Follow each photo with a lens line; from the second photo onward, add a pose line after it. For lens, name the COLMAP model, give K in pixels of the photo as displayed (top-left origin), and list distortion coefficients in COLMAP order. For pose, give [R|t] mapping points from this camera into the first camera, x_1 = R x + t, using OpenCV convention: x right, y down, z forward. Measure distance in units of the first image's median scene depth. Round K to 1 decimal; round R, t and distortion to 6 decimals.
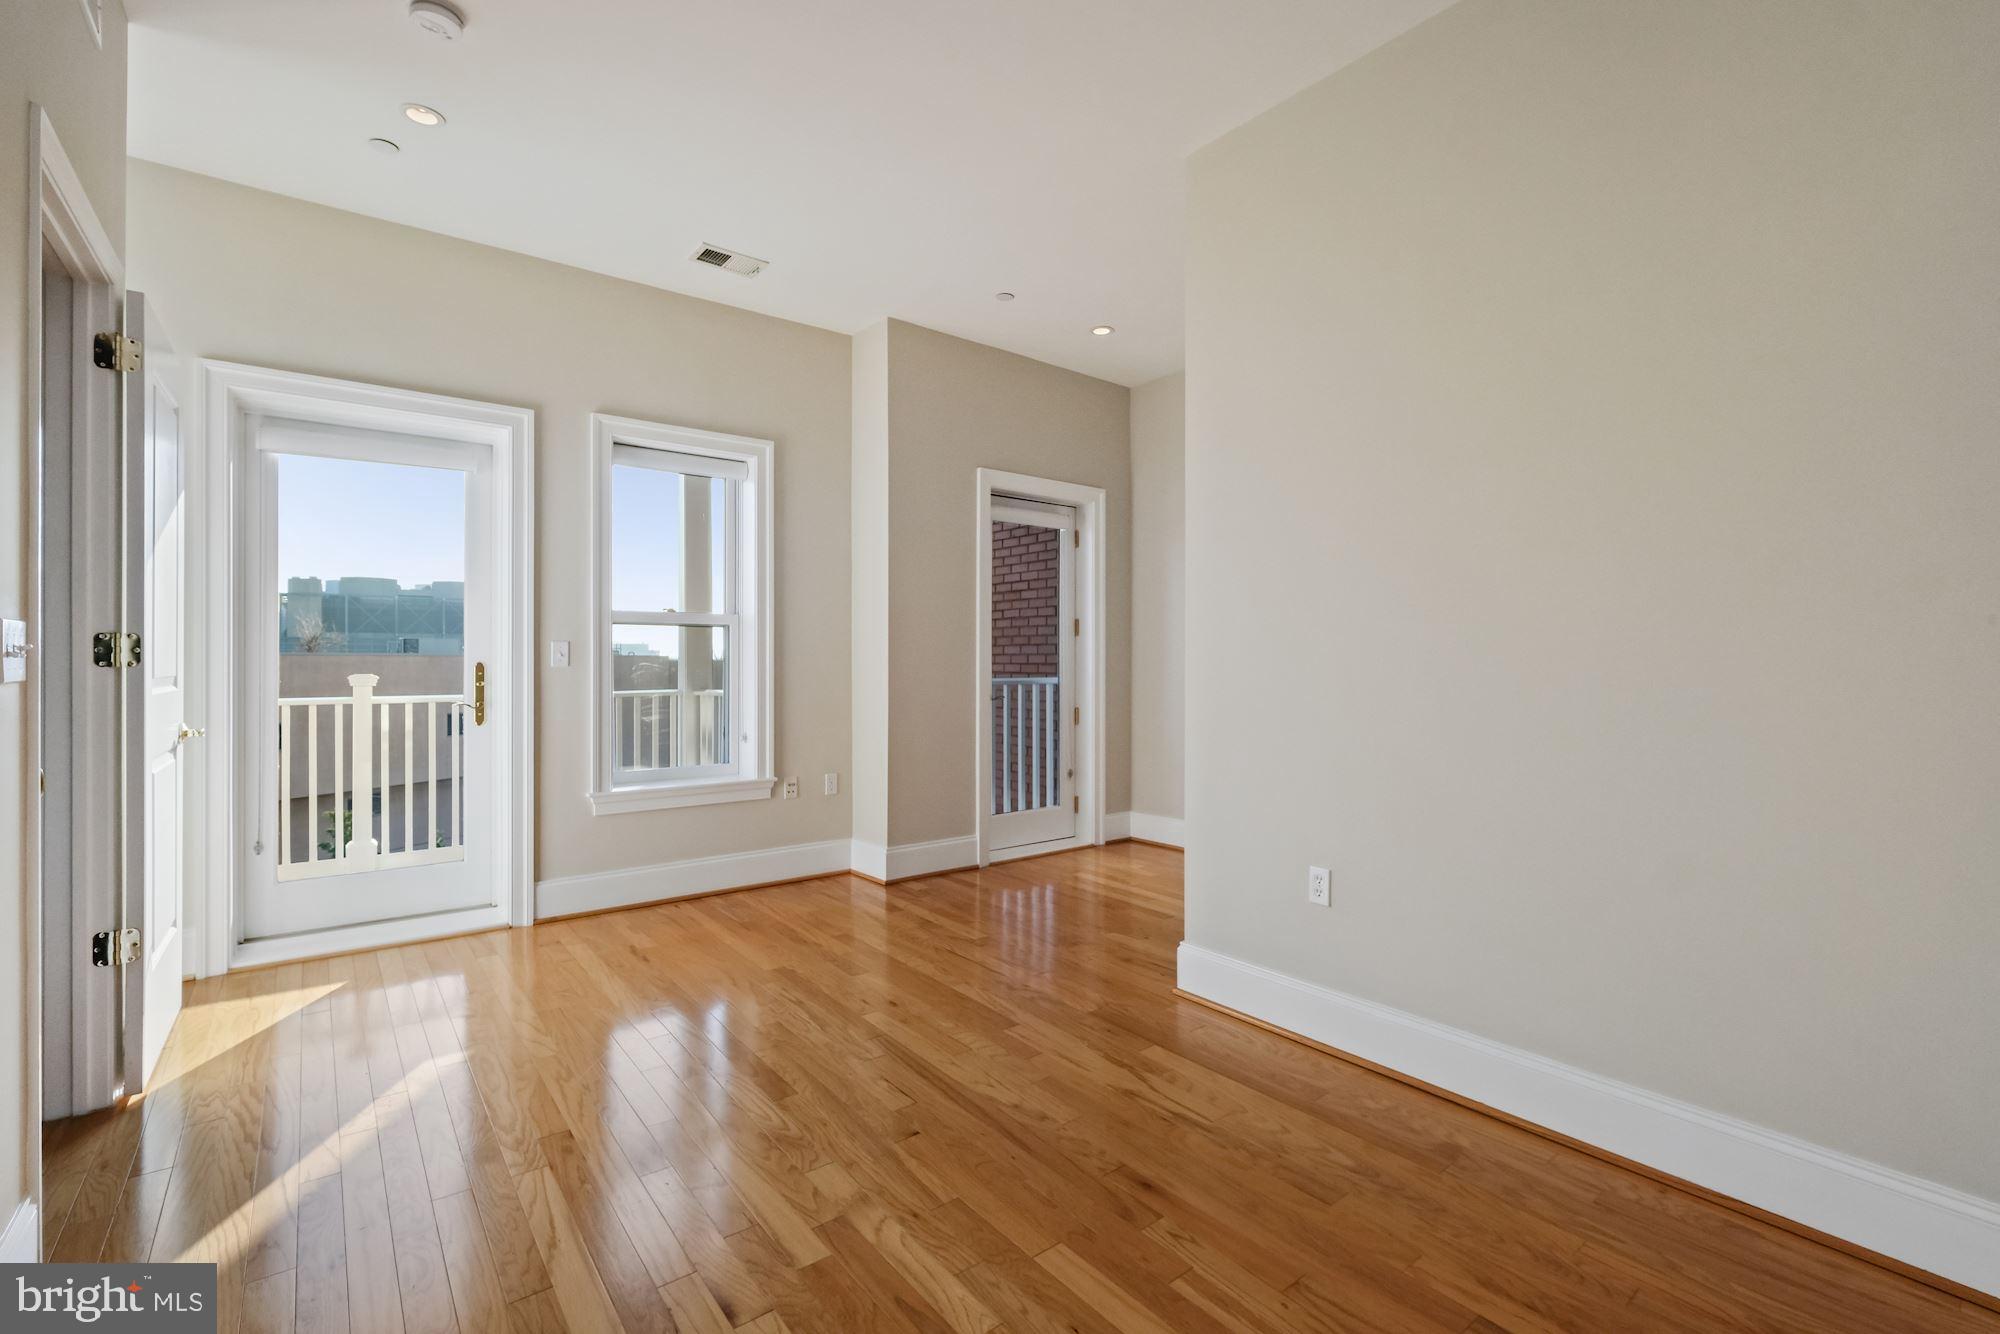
lens RADIAL K [[879.2, 0, 1004.2], [0, 879.2, 652.1], [0, 0, 1]] dist [-0.002754, -0.000341]
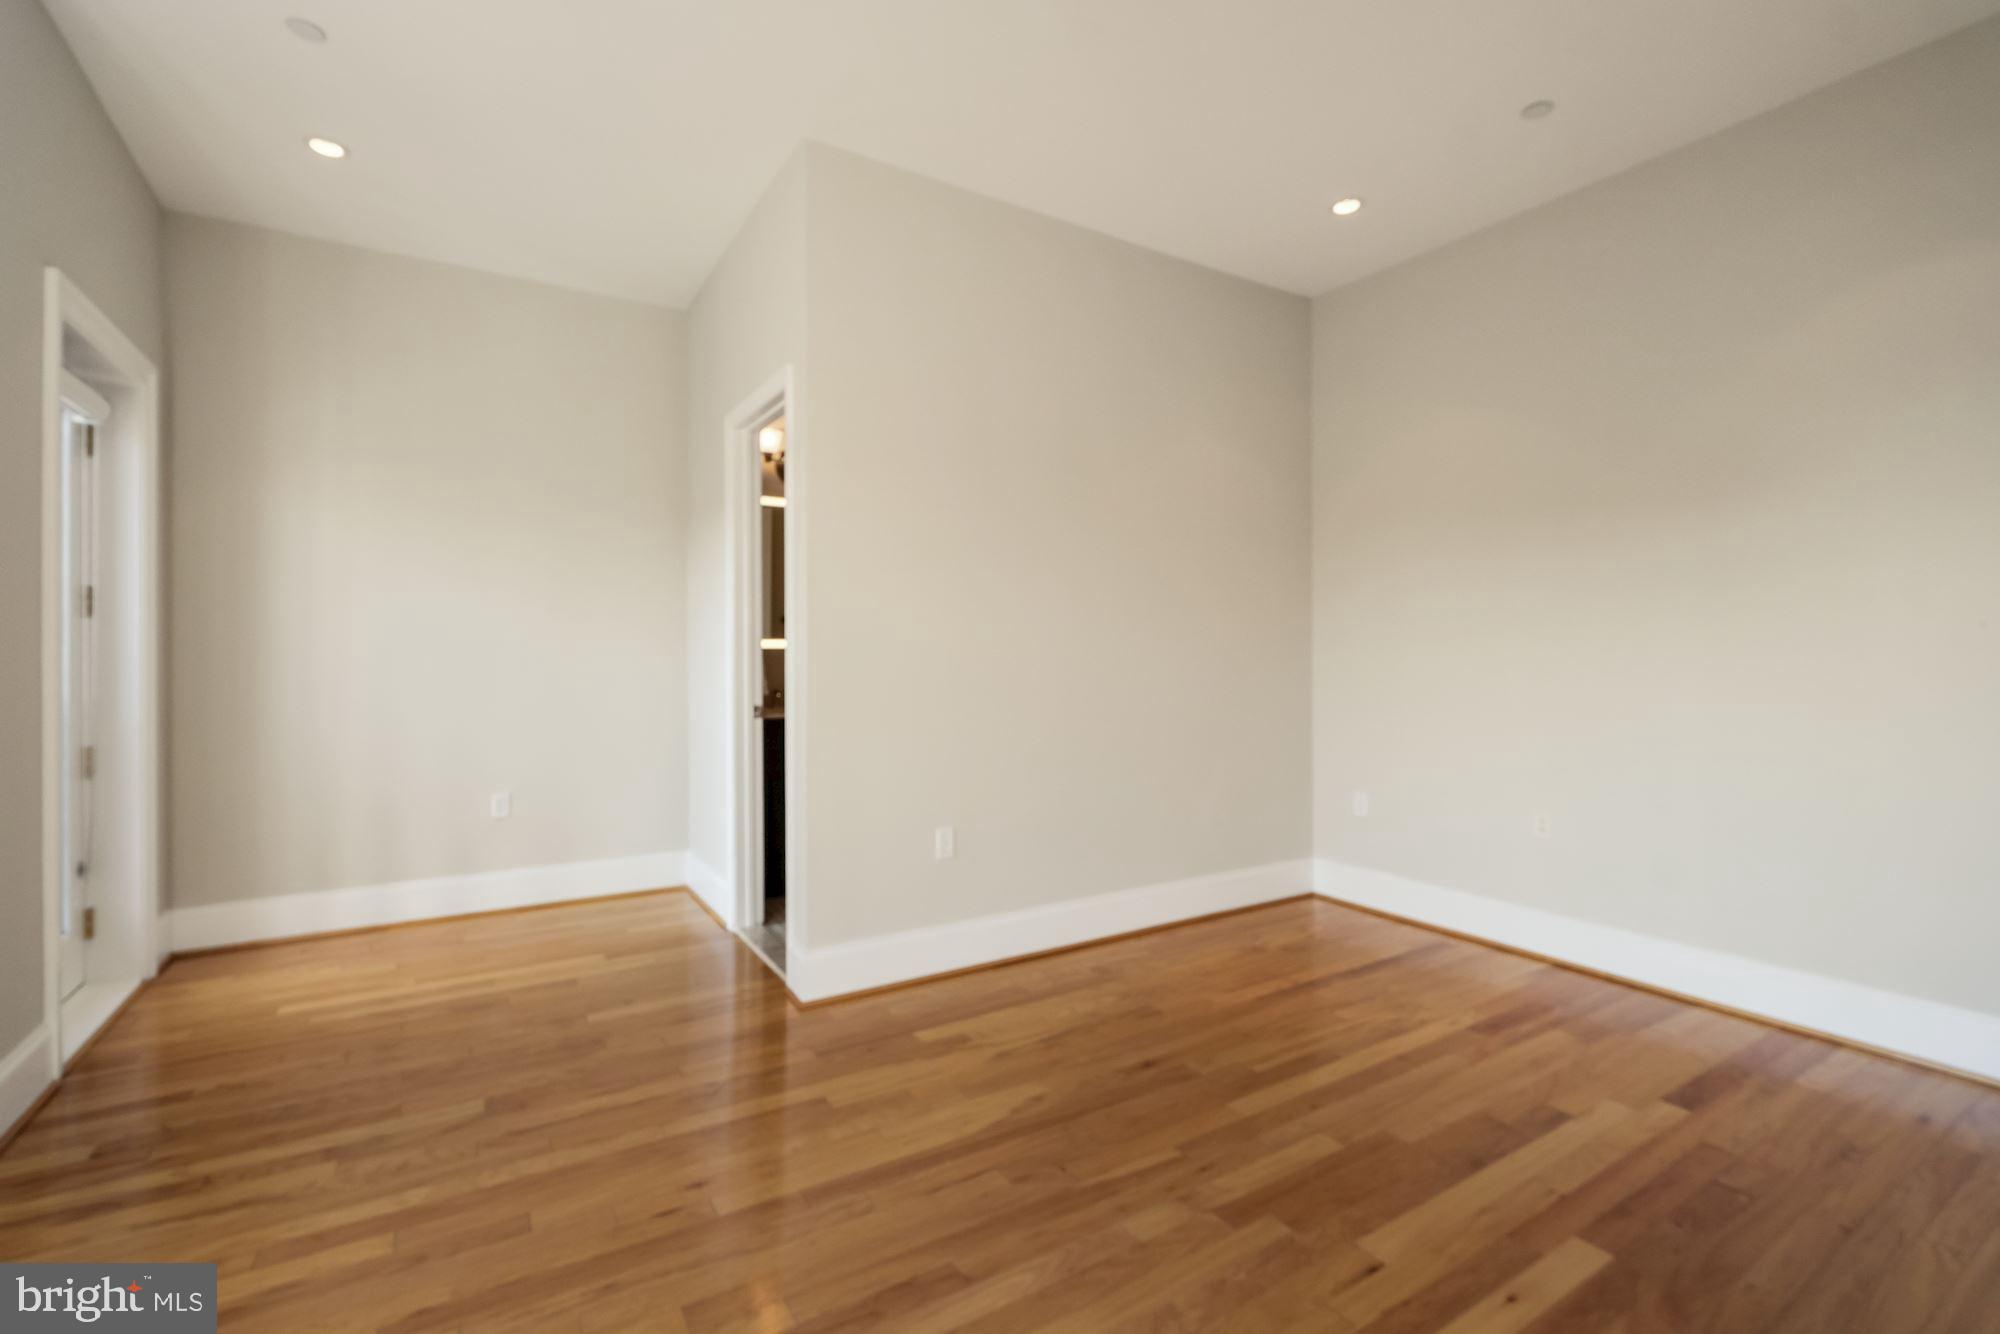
lens RADIAL K [[879.2, 0, 1004.2], [0, 879.2, 652.1], [0, 0, 1]] dist [-0.002754, -0.000341]
pose [[0.115574, 0.000744, 0.993299, -0.932496], [-0.004228, 0.999991, -0.000258, 0.001435], [-0.993290, -0.004170, 0.115577, 0.864686]]
